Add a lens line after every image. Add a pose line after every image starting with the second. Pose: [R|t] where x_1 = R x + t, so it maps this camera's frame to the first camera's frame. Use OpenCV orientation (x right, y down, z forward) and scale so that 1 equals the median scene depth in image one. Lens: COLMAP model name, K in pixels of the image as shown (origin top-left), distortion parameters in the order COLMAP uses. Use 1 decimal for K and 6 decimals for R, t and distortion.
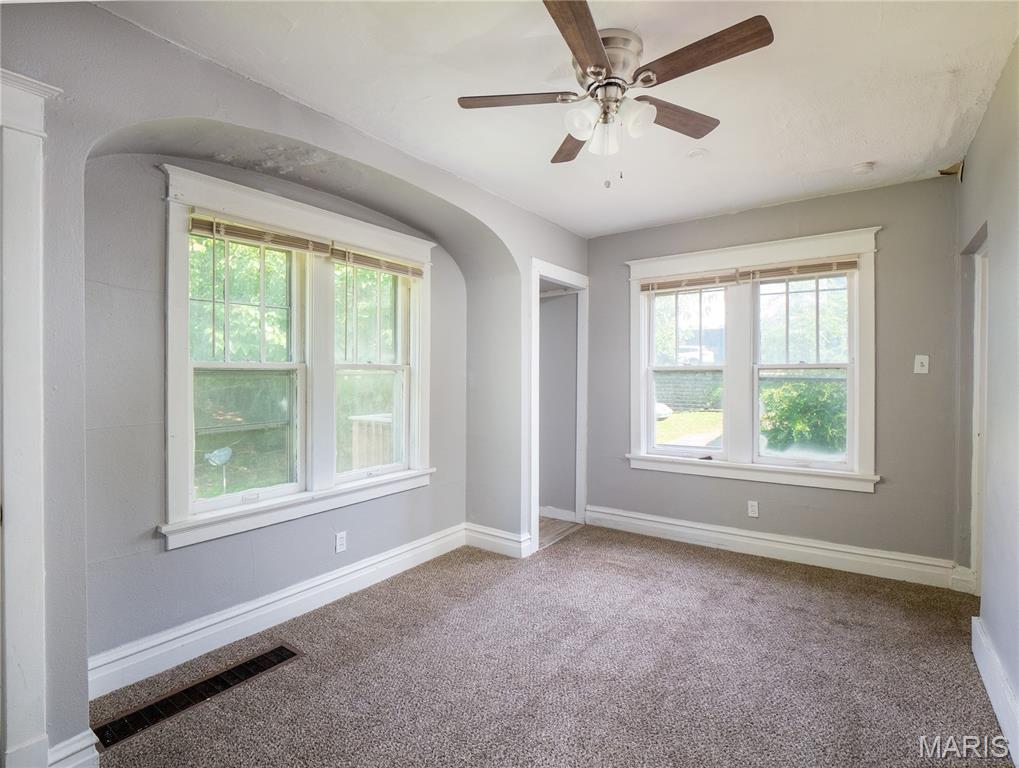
lens RADIAL K [[499.1, 0, 508.8], [0, 499.1, 376.7], [0, 0, 1]] dist [-0.010394, -0.002763]
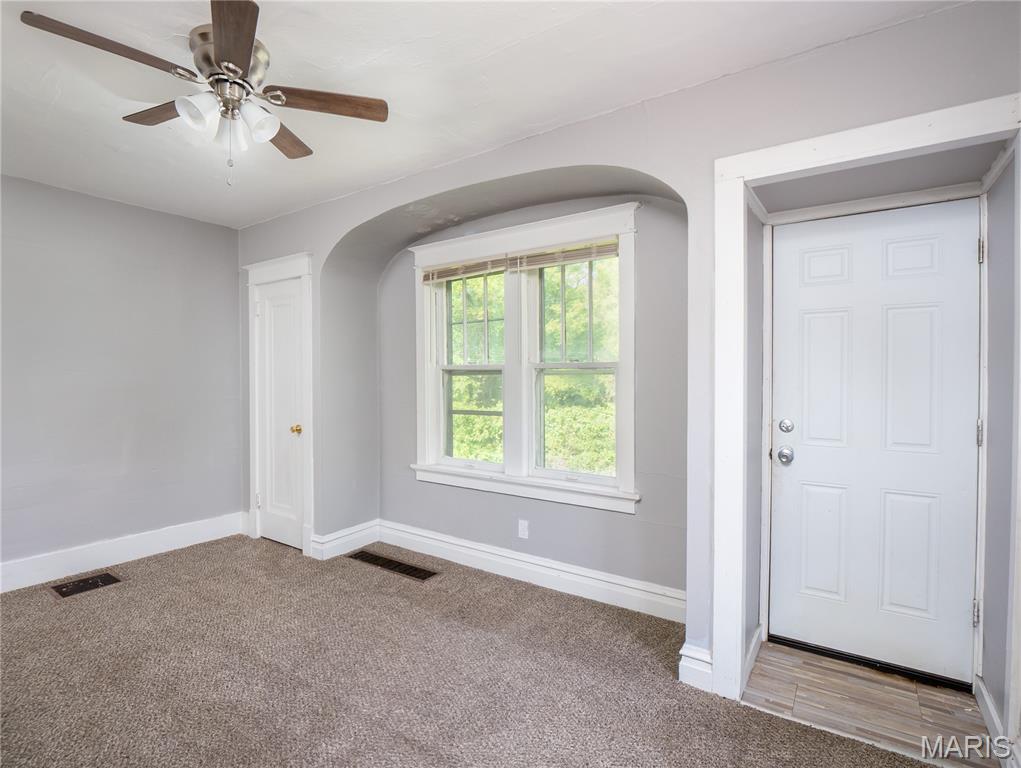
lens RADIAL K [[500.0, 0, 512.2], [0, 500.0, 388.7], [0, 0, 1]] dist [-0.010394, -0.002763]
pose [[0.026158, 0.022308, -0.999409, 0.795307], [-0.002791, 0.999749, 0.022242, 0.002395], [0.999654, 0.002207, 0.026214, 1.020877]]
